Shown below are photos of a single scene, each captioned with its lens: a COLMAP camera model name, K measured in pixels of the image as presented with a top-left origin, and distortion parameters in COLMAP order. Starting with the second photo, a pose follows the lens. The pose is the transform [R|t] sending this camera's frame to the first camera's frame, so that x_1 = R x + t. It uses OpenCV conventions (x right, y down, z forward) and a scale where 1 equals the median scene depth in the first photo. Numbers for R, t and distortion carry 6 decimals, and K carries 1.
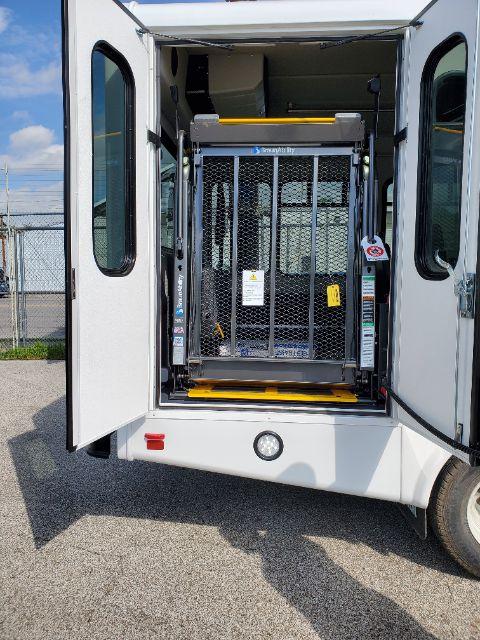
lens RADIAL K [[488.3, 0, 238.6], [0, 488.3, 314.9], [0, 0, 1]] dist [-0.004707, 0.001931]
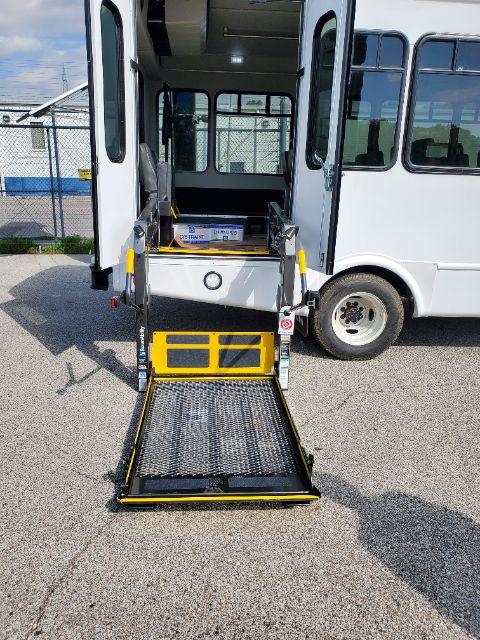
lens RADIAL K [[488.3, 0, 239.2], [0, 488.3, 314.4], [0, 0, 1]] dist [-0.004707, 0.001931]
pose [[0.989260, -0.018865, 0.144947, -0.083408], [-0.007901, 0.983285, 0.181900, 0.090963], [-0.145956, -0.181092, 0.972575, -0.539853]]
